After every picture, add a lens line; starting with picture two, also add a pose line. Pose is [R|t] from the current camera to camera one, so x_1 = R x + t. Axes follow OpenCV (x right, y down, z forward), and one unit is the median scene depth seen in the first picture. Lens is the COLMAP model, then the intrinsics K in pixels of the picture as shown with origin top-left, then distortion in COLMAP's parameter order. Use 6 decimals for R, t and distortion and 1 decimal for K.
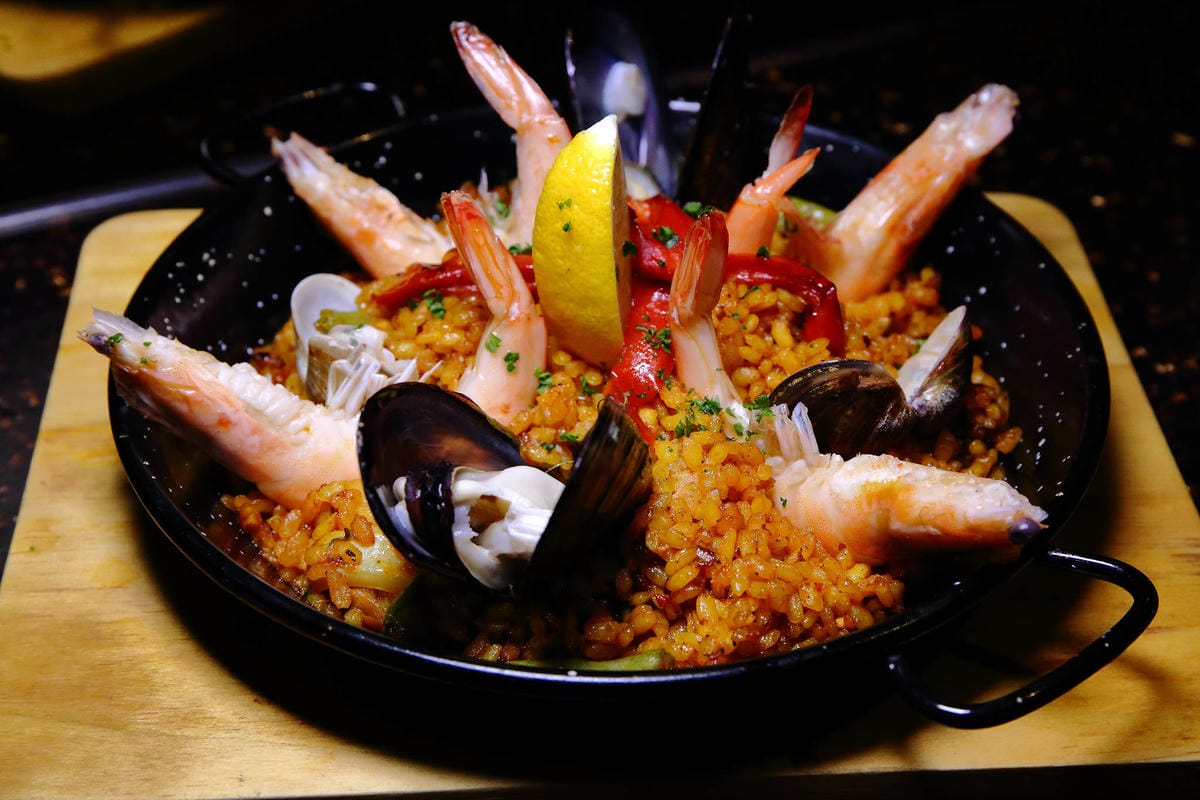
lens RADIAL K [[1978.4, 0, 596.4], [0, 1978.4, 401.1], [0, 0, 1]] dist [0.018550, 0.080963]
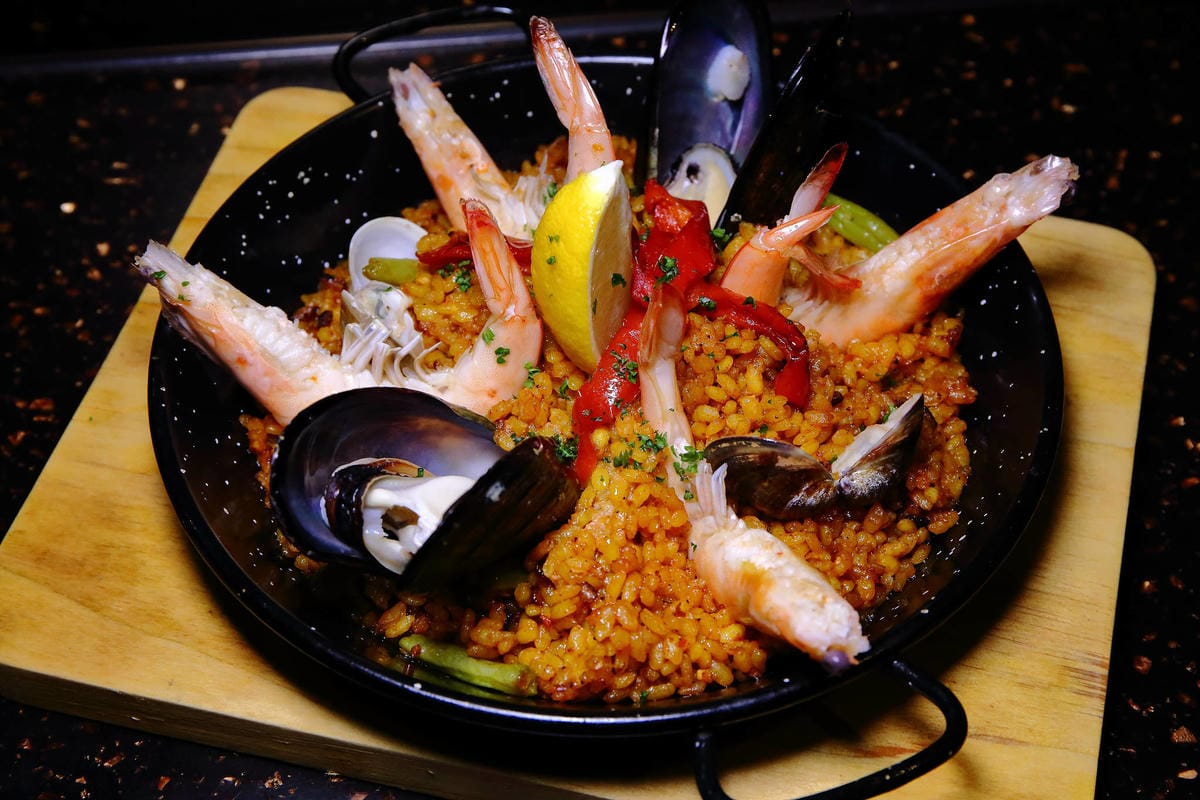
lens RADIAL K [[1978.4, 0, 596.4], [0, 1978.4, 401.1], [0, 0, 1]] dist [0.018550, 0.080963]
pose [[0.954569, 0.220933, -0.199968, 0.237777], [-0.180204, 0.962430, 0.203111, -0.233075], [0.237330, -0.157849, 0.958519, -0.049267]]
